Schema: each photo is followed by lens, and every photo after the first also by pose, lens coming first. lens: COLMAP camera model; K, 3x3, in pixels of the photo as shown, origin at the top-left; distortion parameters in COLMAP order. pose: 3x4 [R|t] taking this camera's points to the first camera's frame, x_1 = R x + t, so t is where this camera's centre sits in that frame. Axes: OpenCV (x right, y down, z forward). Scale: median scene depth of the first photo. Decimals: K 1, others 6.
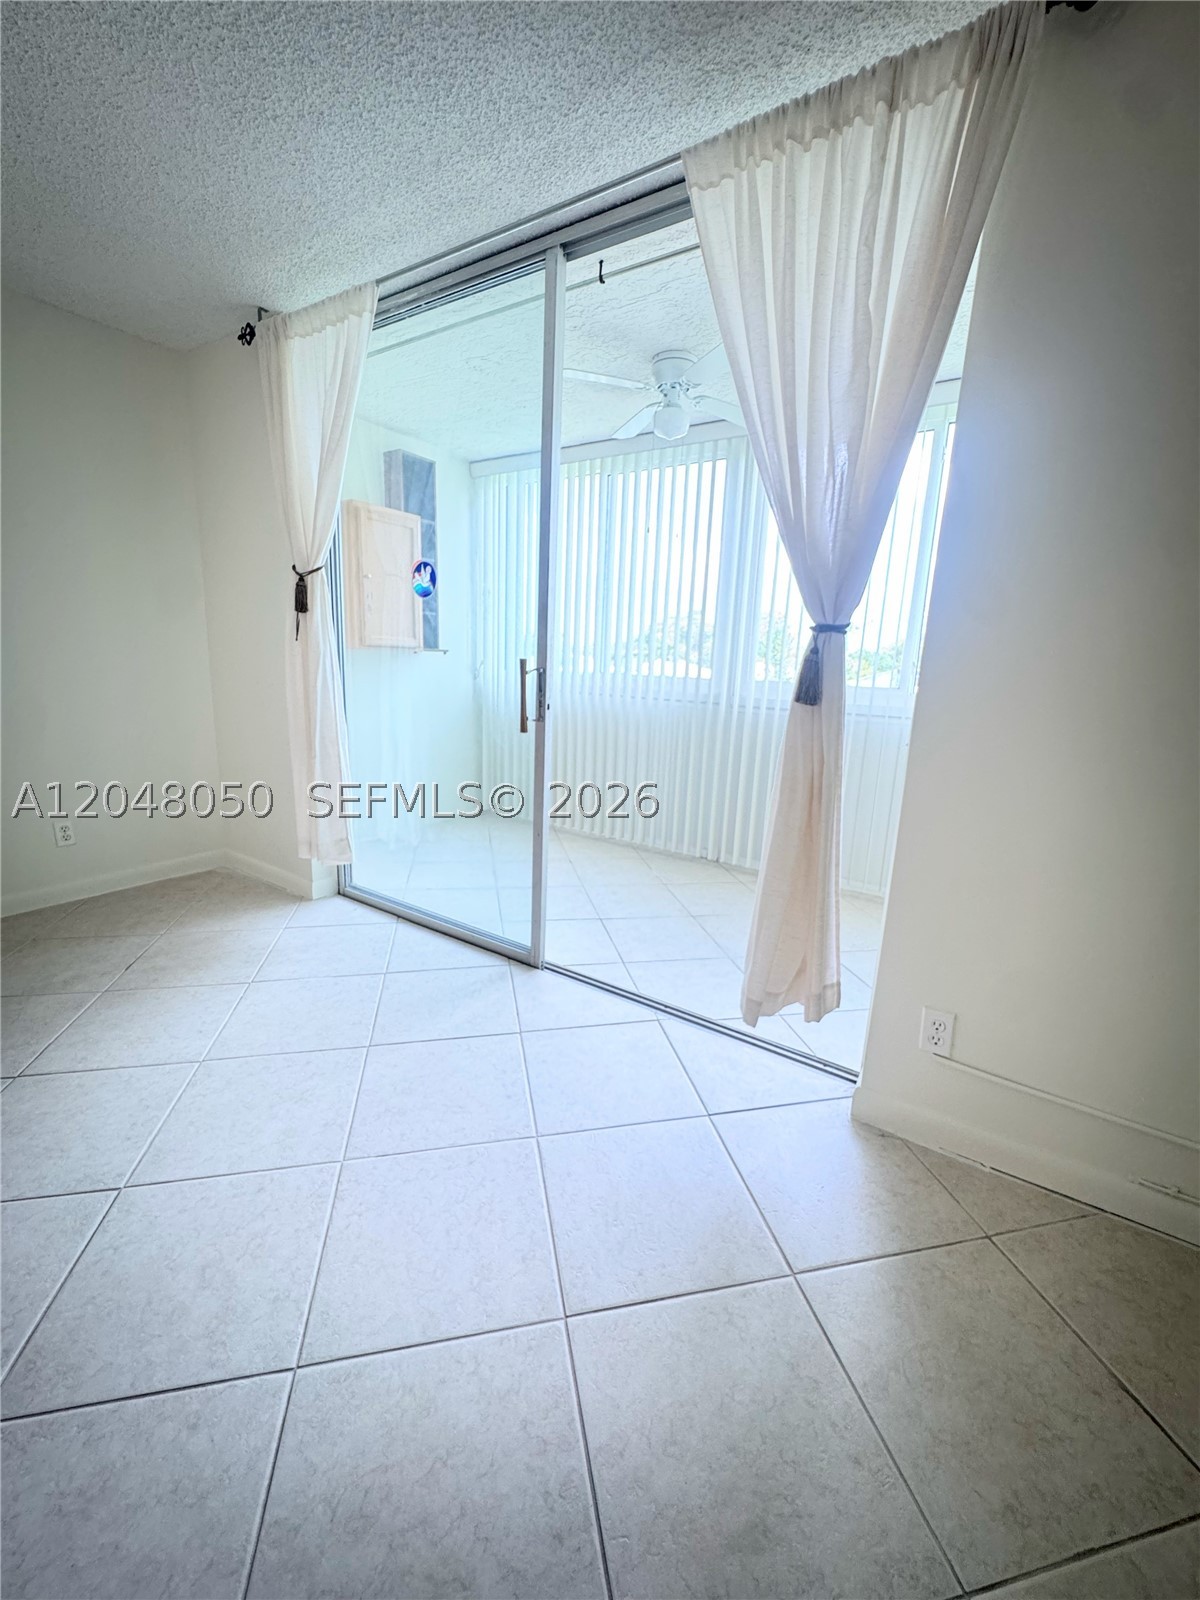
lens RADIAL K [[660.1, 0, 600.0], [0, 660.1, 800.0], [0, 0, 1]] dist [-0.001010, -0.000015]
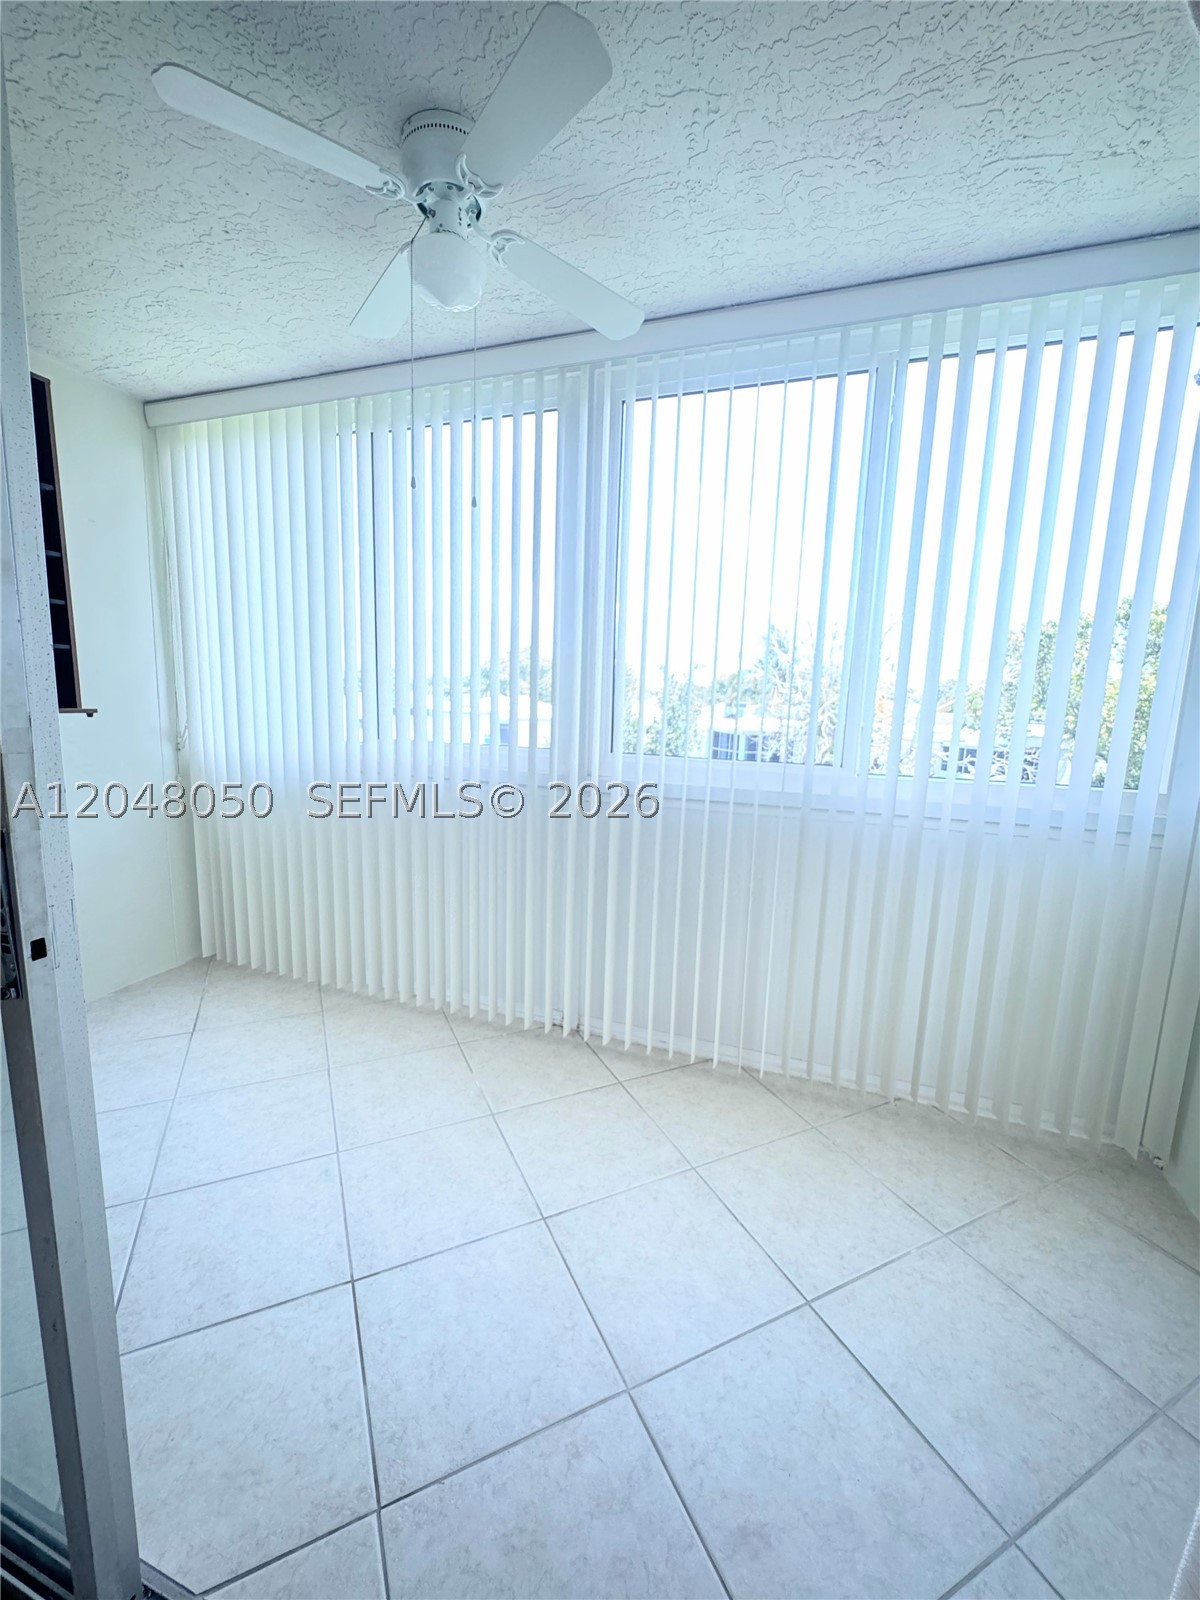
lens RADIAL K [[682.1, 0, 600.0], [0, 682.1, 800.0], [0, 0, 1]] dist [-0.000940, -0.000030]
pose [[0.972382, -0.047208, 0.228573, 0.057783], [0.059907, 0.997004, -0.048937, -0.097030], [-0.225577, 0.061278, 0.972296, 0.340917]]
